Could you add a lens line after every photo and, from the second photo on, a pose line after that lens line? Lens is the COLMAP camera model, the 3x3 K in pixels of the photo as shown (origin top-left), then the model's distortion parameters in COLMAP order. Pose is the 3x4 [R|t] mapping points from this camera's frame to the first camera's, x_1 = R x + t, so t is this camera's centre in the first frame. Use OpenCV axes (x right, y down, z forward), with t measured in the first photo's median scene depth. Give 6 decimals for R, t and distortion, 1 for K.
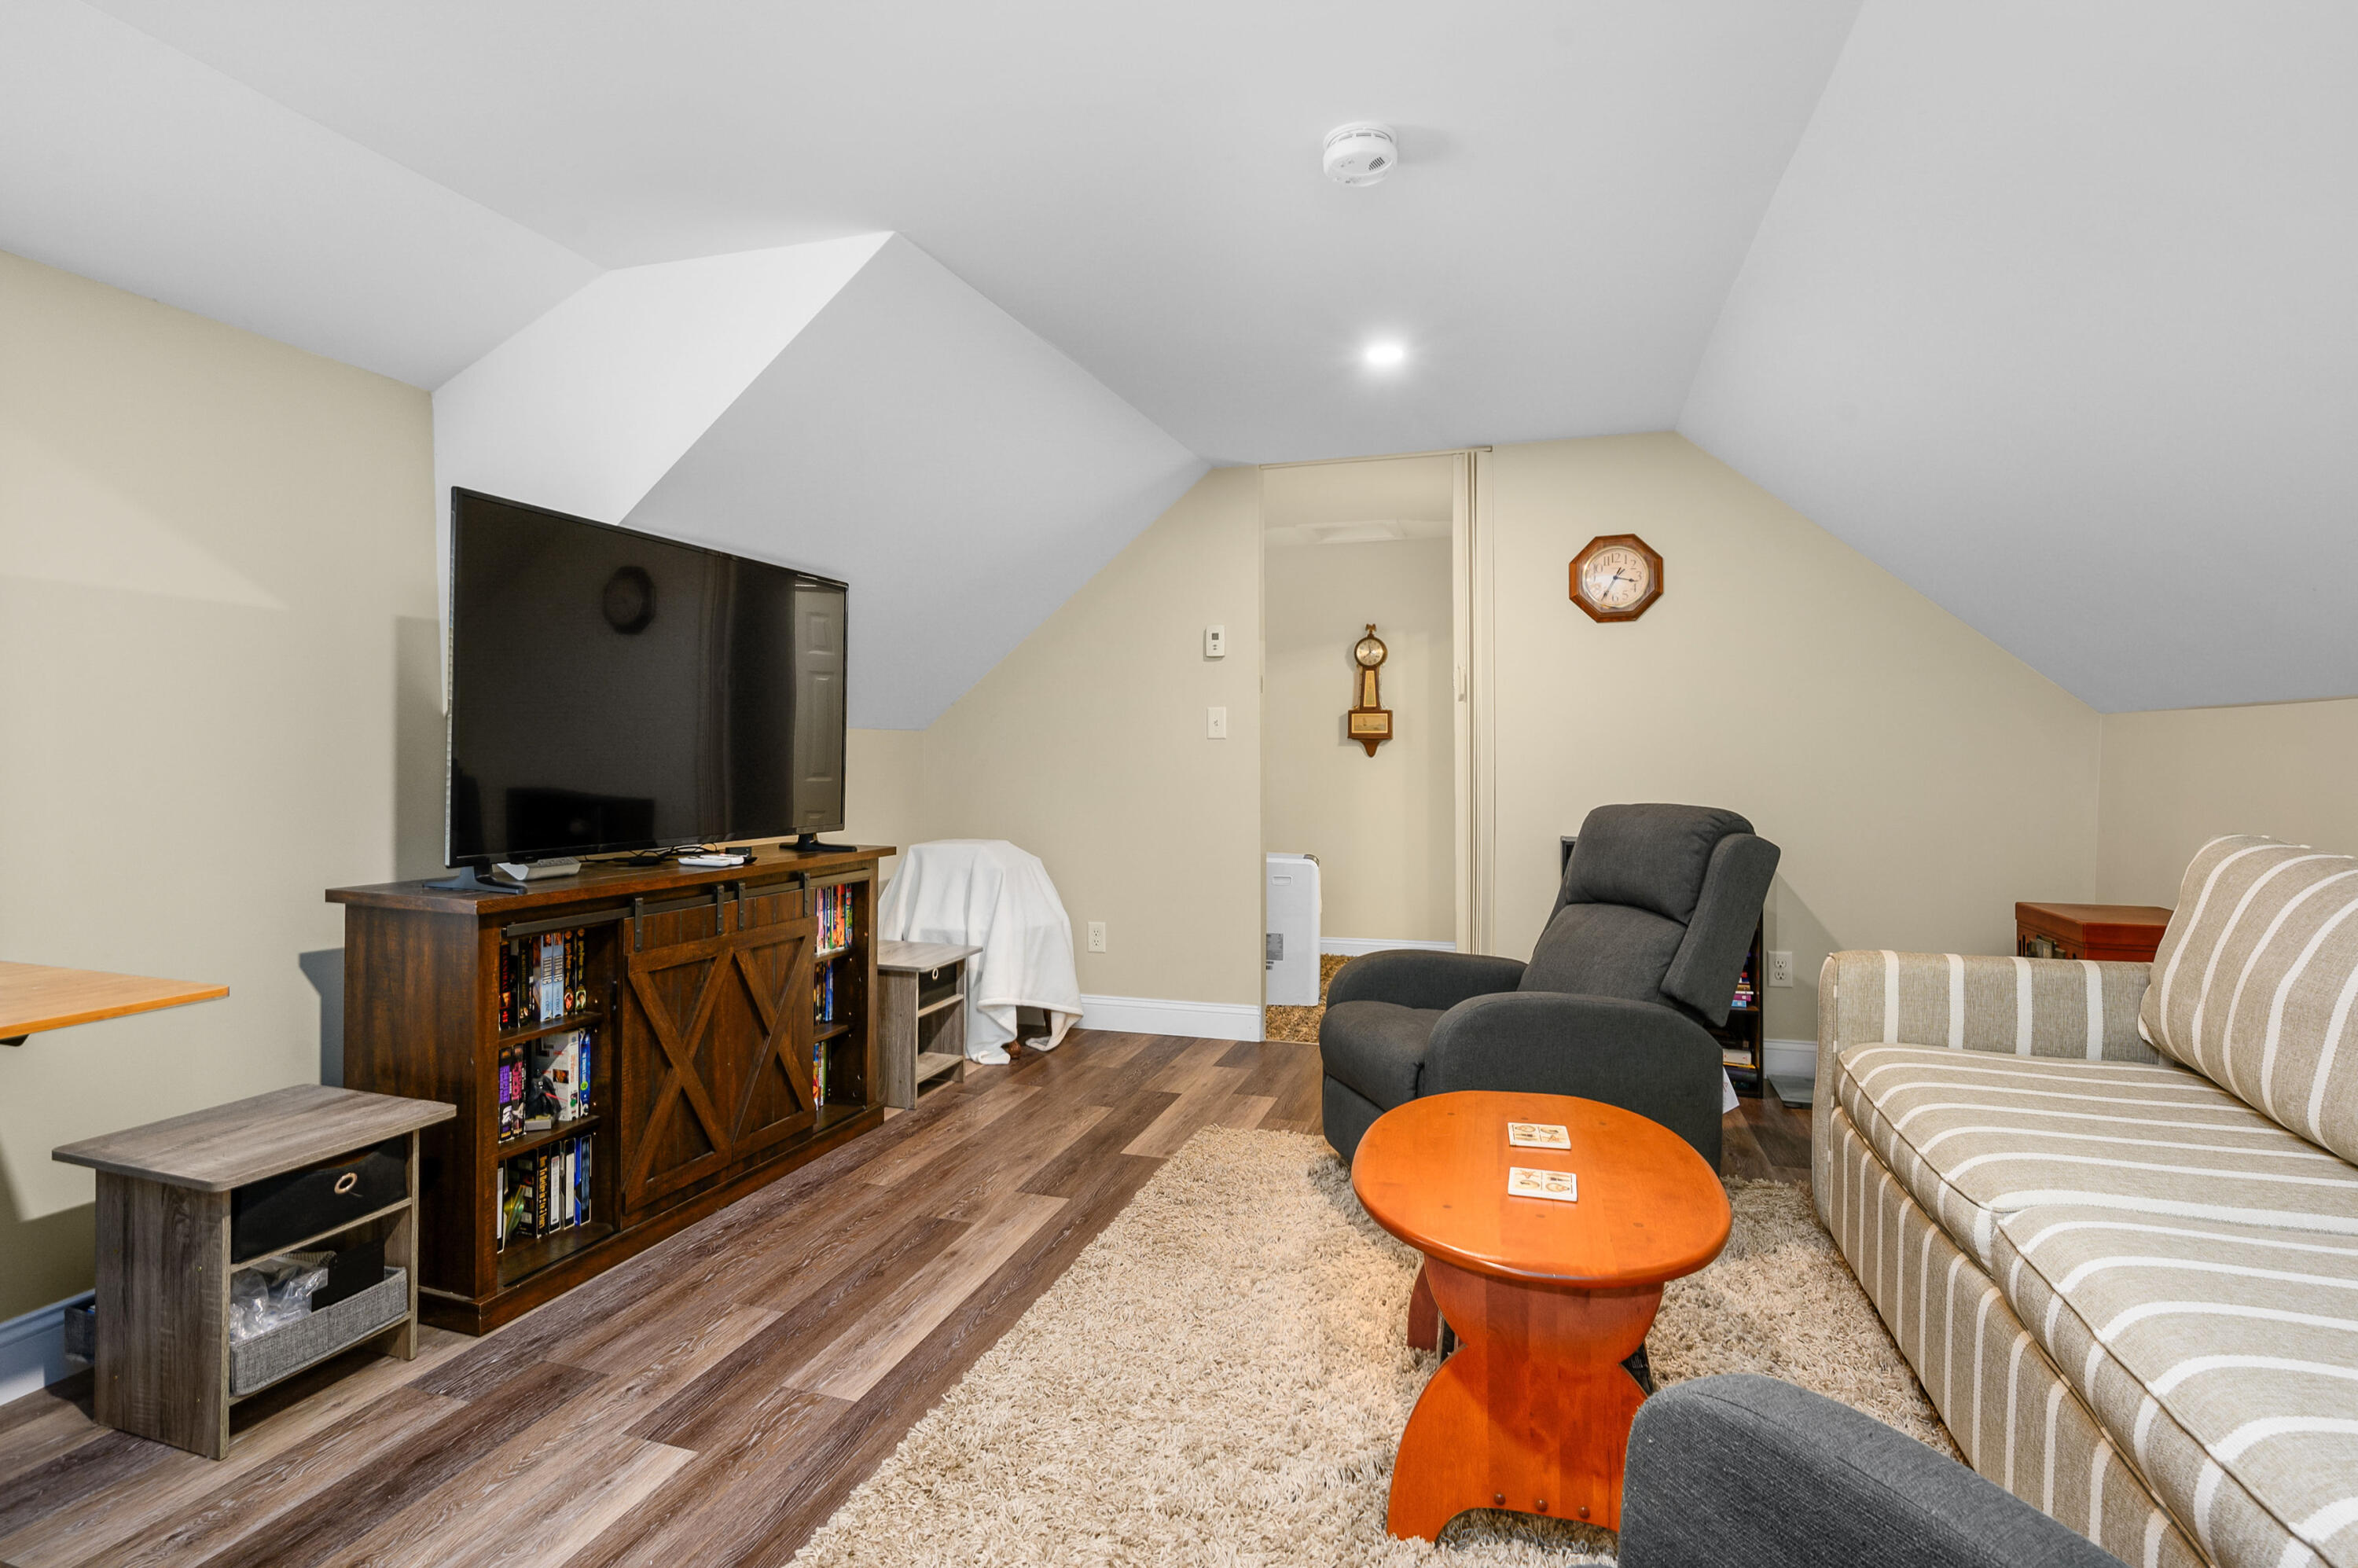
lens RADIAL K [[1156.0, 0, 1174.9], [0, 1156.0, 771.0], [0, 0, 1]] dist [-0.005662, -0.000007]
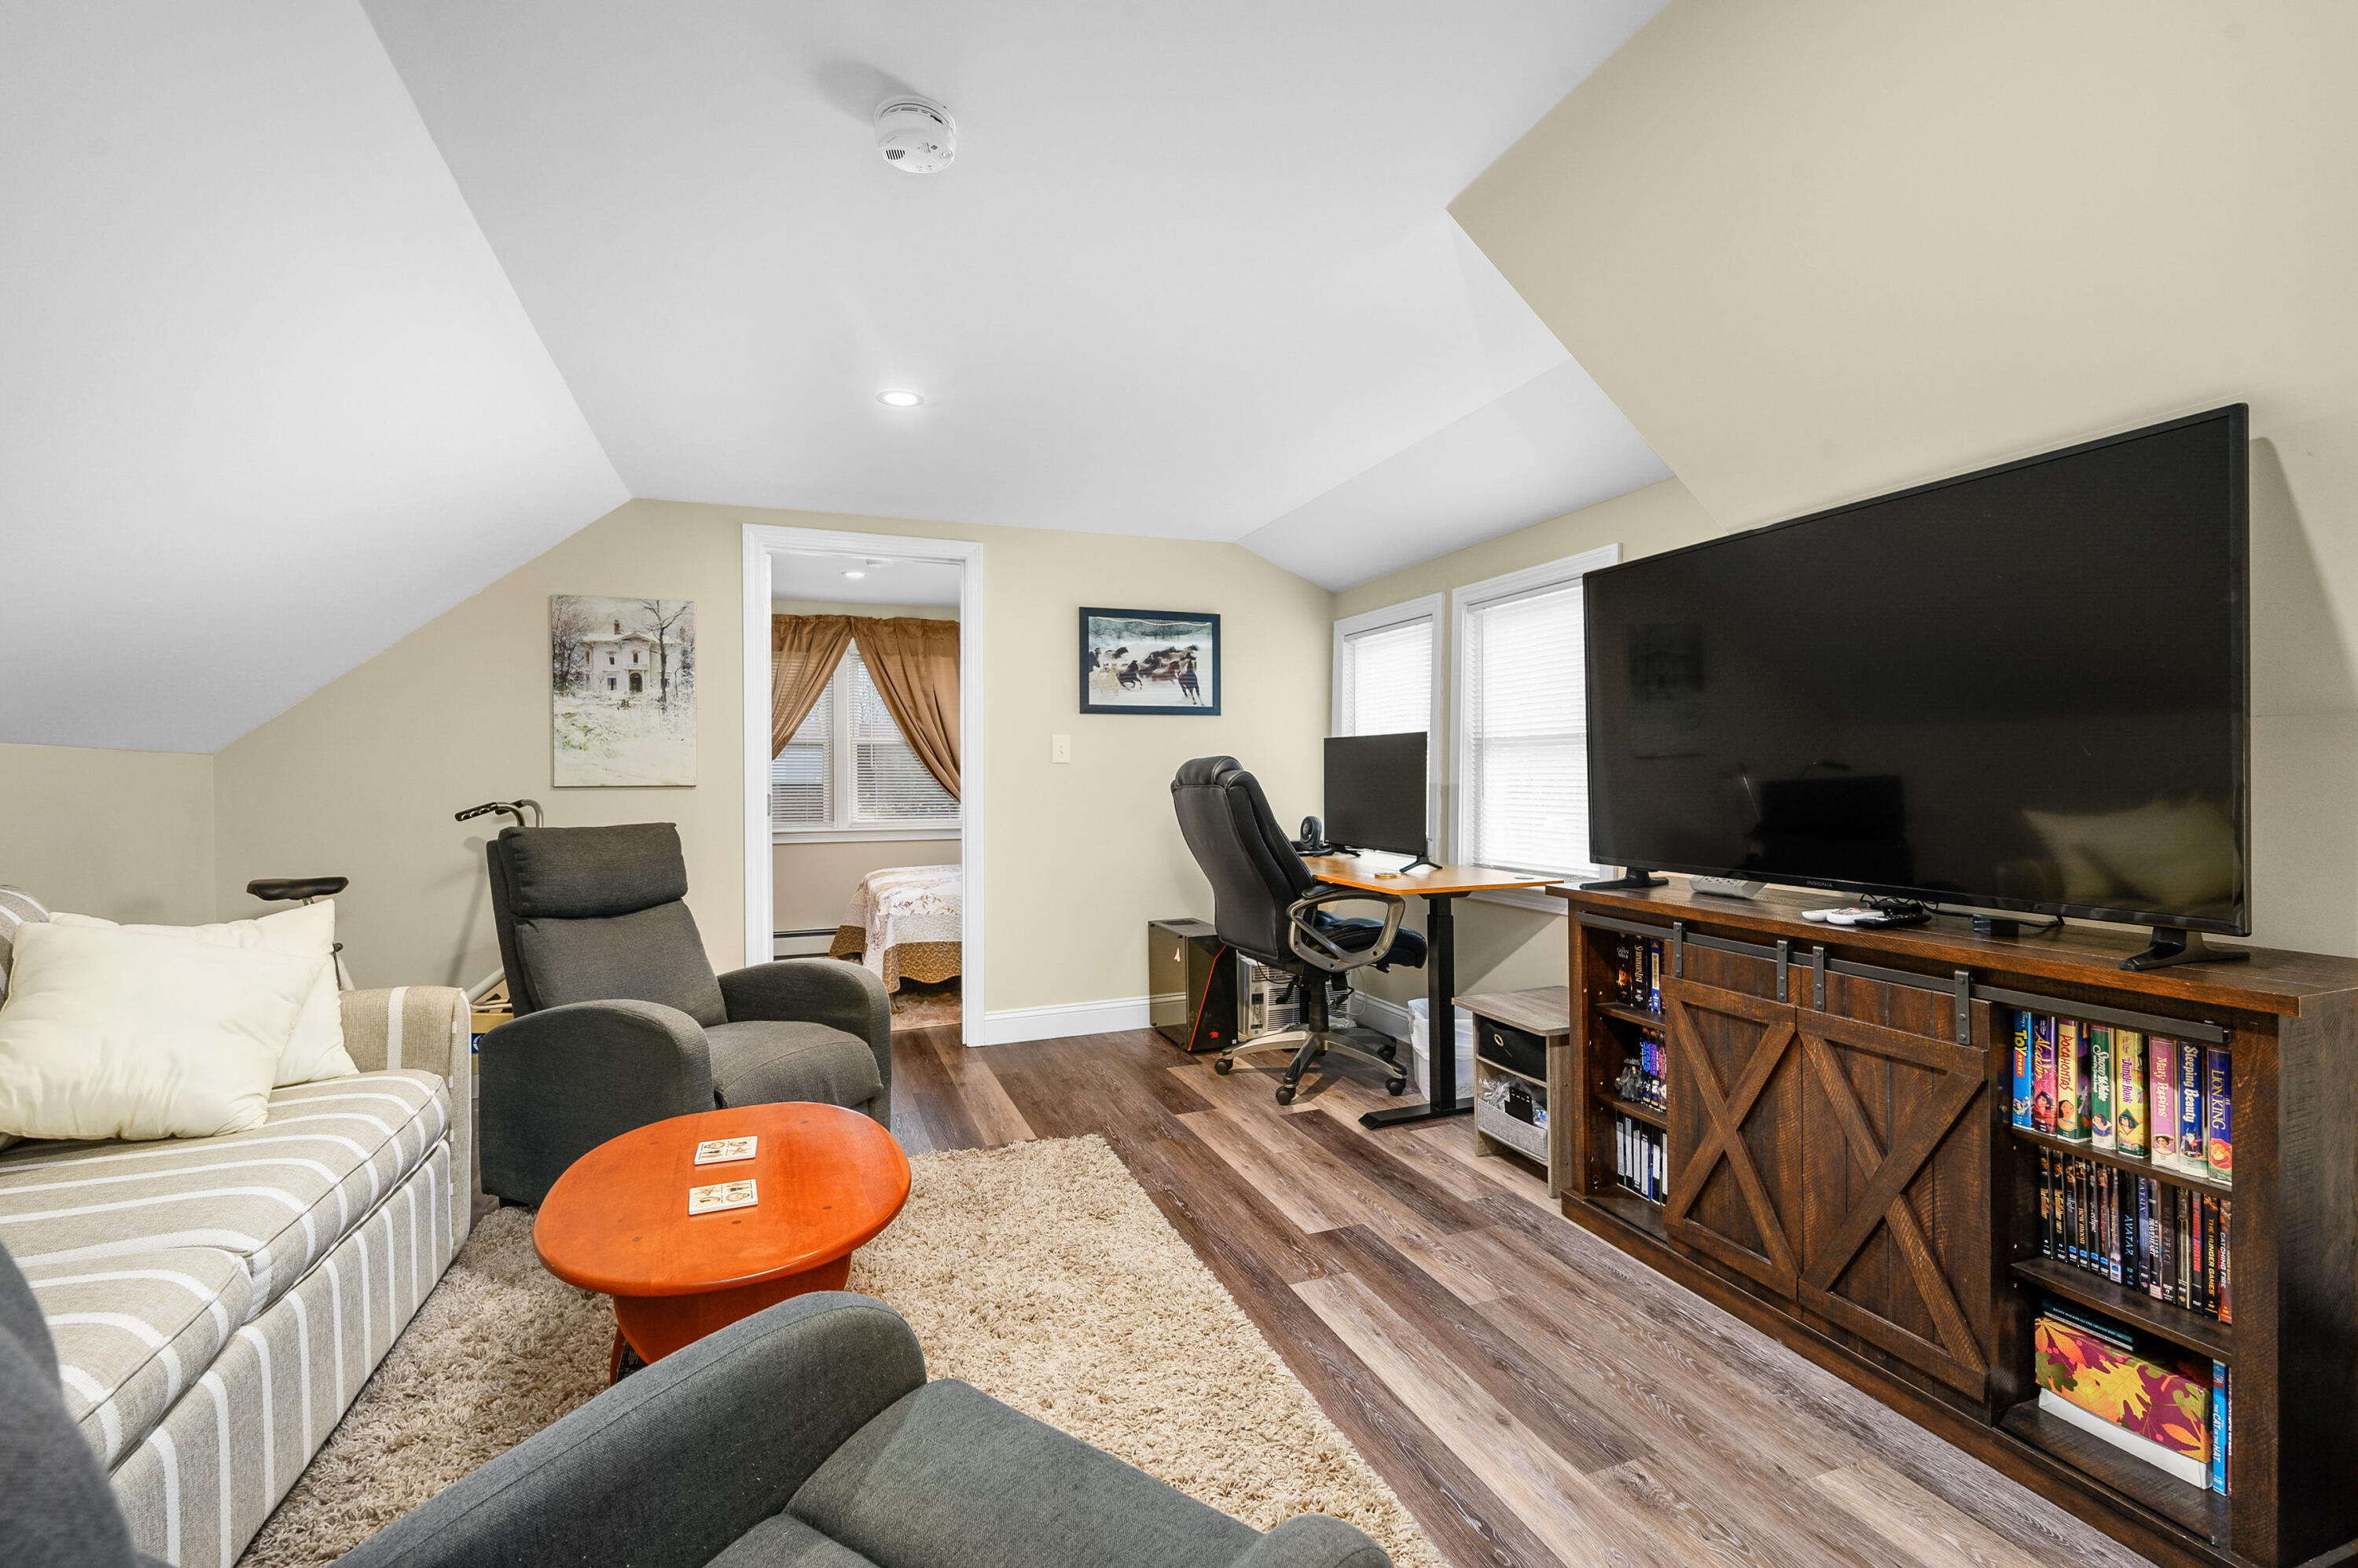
lens RADIAL K [[948.6, 0, 1167.4], [0, 948.6, 780.0], [0, 0, 1]] dist [0.000329, 0.000105]
pose [[-0.767944, 0.006612, -0.640483, 0.446167], [-0.005542, 0.999841, 0.016967, -0.027271], [0.640493, 0.016580, -0.767785, 1.539781]]
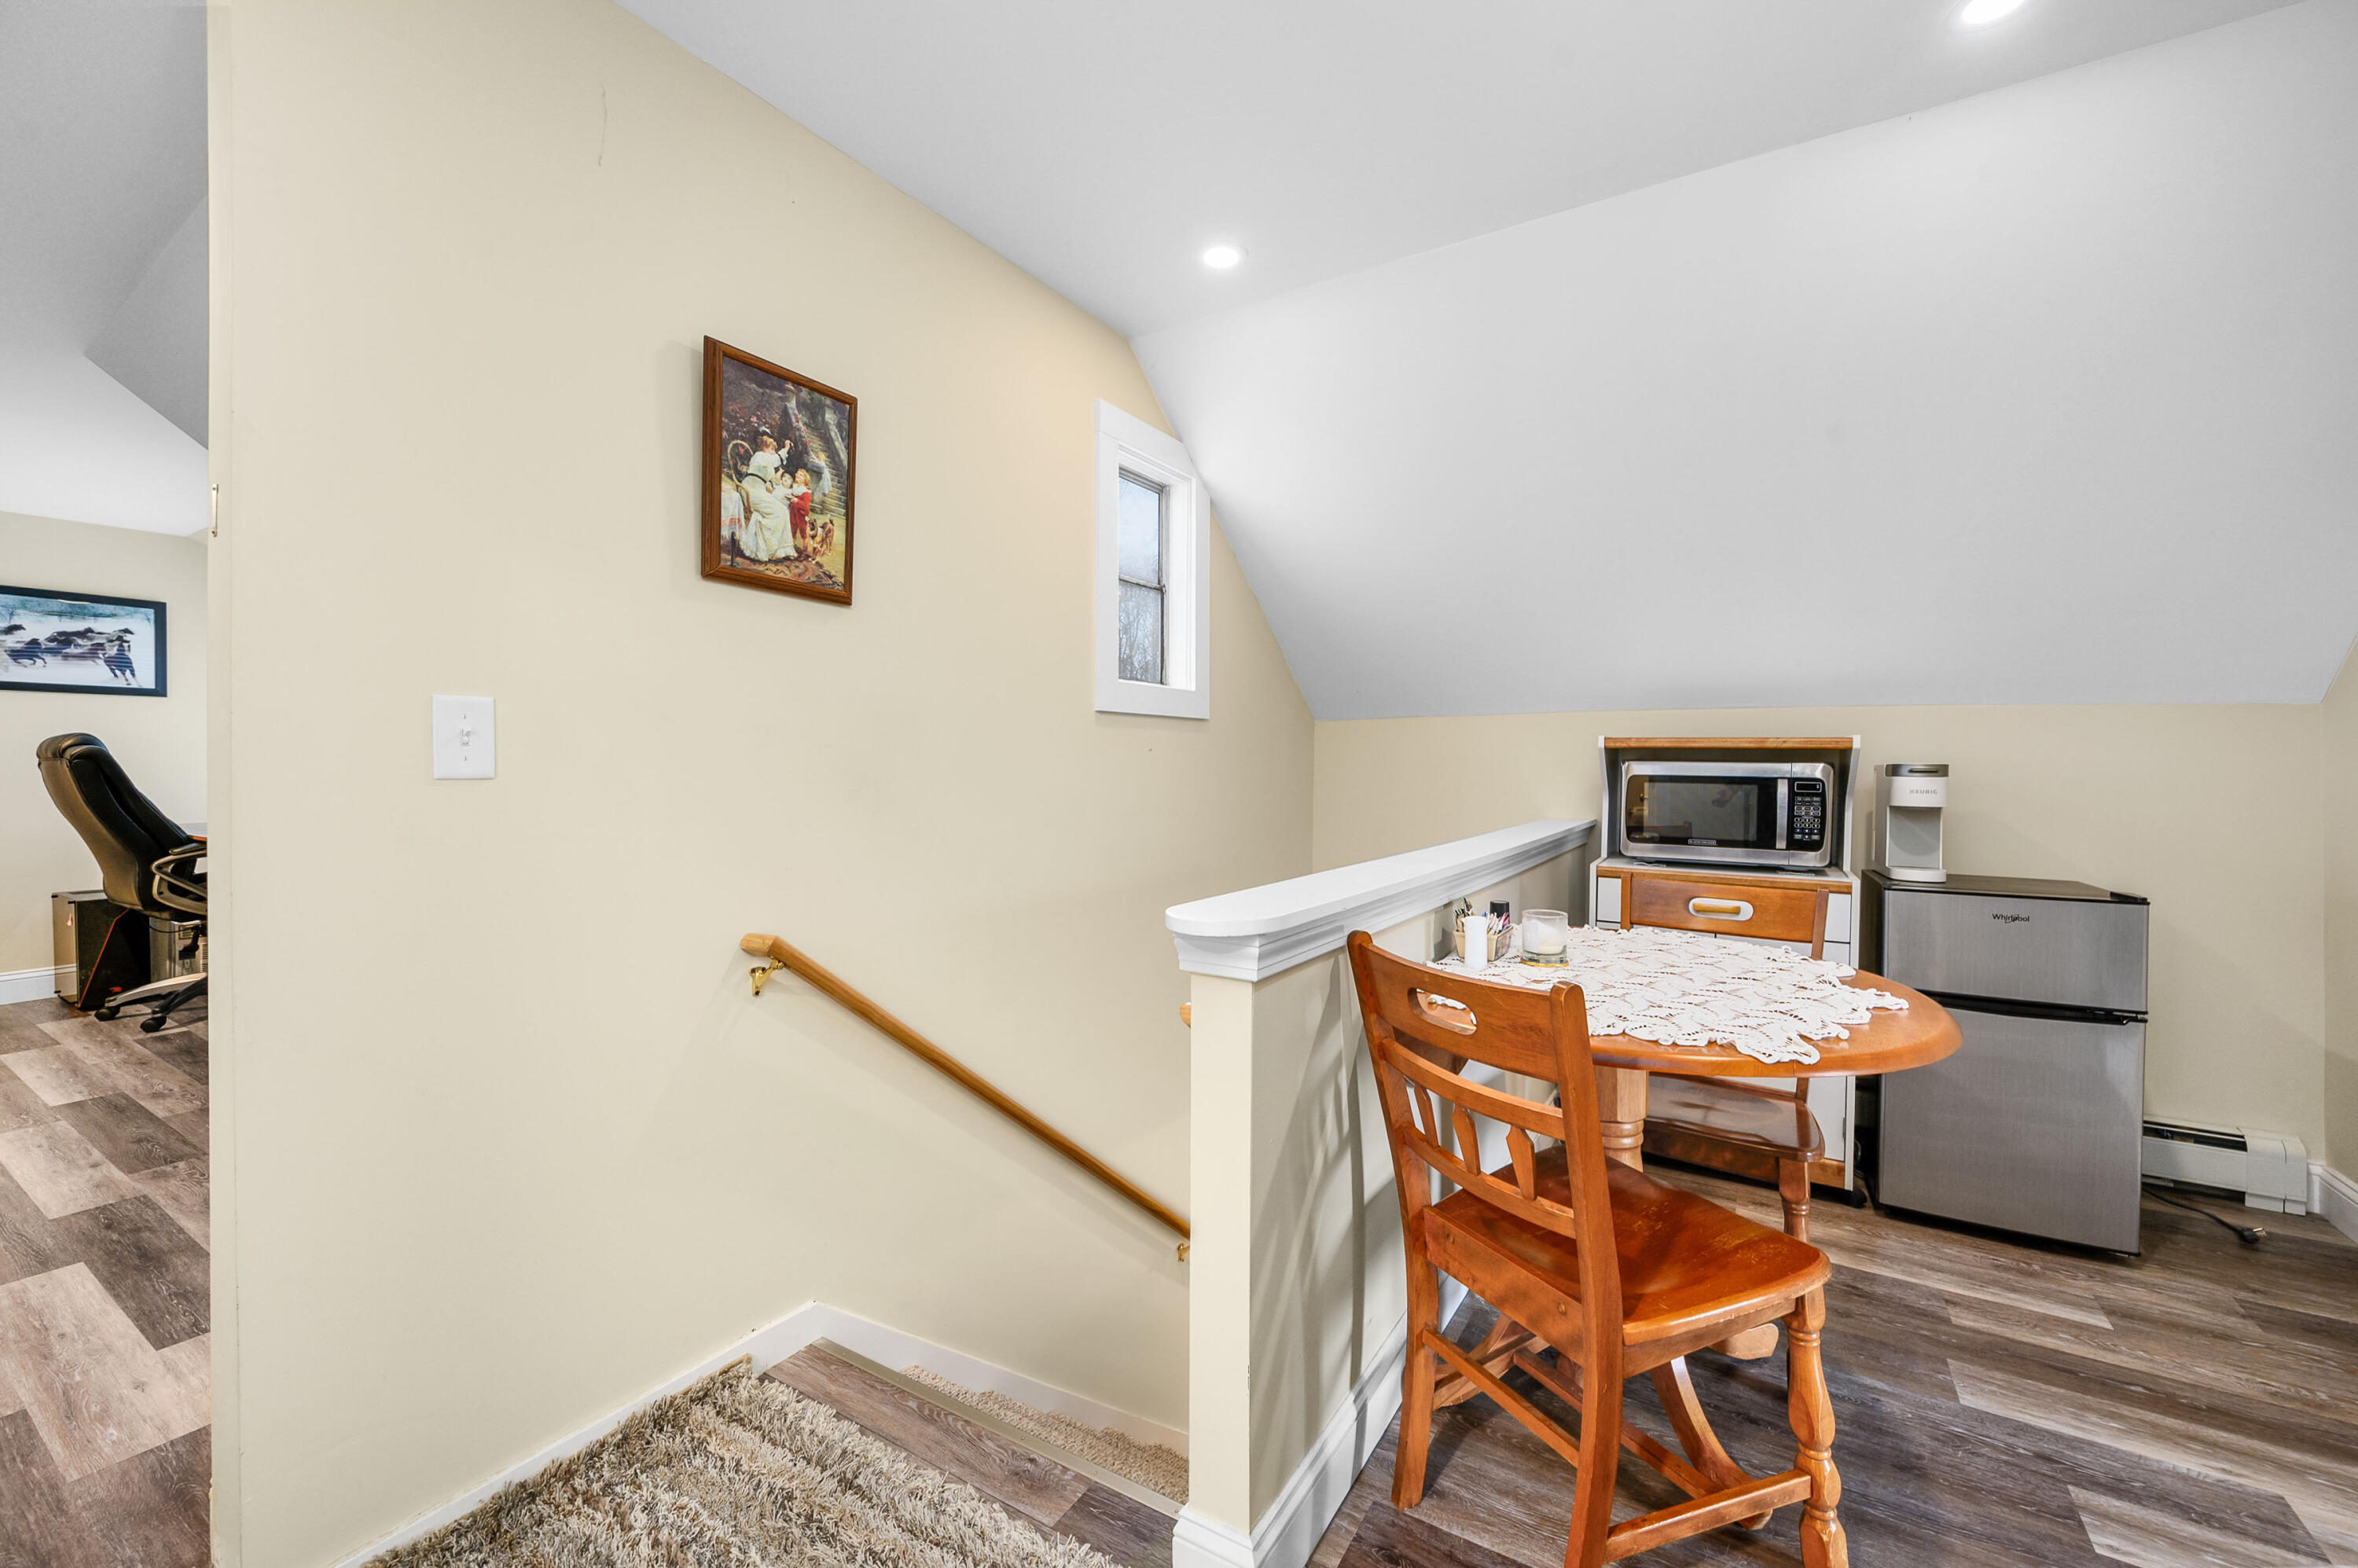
lens RADIAL K [[948.6, 0, 1176.6], [0, 948.6, 767.8], [0, 0, 1]] dist [0.000329, 0.000105]
pose [[-0.253937, -0.004451, -0.967211, 0.541373], [-0.016013, 0.999872, -0.000397, -0.009593], [0.967088, 0.015387, -0.253976, 2.664036]]
